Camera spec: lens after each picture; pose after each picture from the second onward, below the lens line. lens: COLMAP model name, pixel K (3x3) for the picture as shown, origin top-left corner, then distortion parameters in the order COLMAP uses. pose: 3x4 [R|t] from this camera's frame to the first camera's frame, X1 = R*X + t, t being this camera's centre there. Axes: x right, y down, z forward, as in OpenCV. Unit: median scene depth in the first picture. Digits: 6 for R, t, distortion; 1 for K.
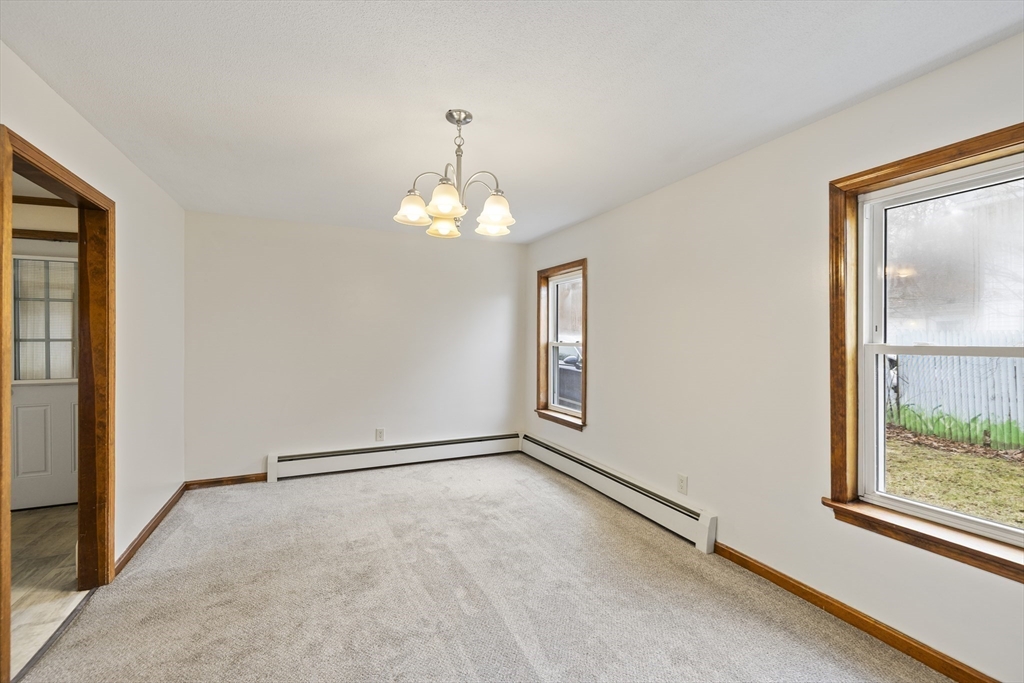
lens RADIAL K [[441.0, 0, 505.9], [0, 441.0, 339.1], [0, 0, 1]] dist [0.006127, -0.001132]
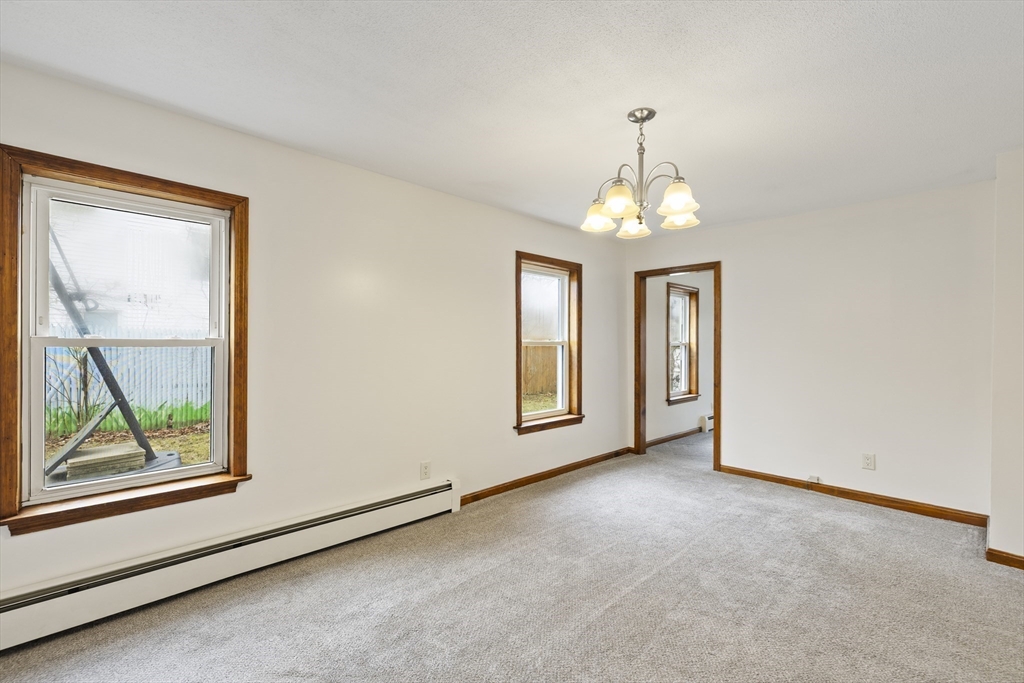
lens RADIAL K [[441.0, 0, 512.1], [0, 441.0, 337.1], [0, 0, 1]] dist [0.006127, -0.001132]
pose [[-0.344606, 0.005865, 0.938729, -0.329077], [-0.007982, 0.999926, -0.009178, 0.005218], [-0.938713, -0.010656, -0.344534, 0.561454]]
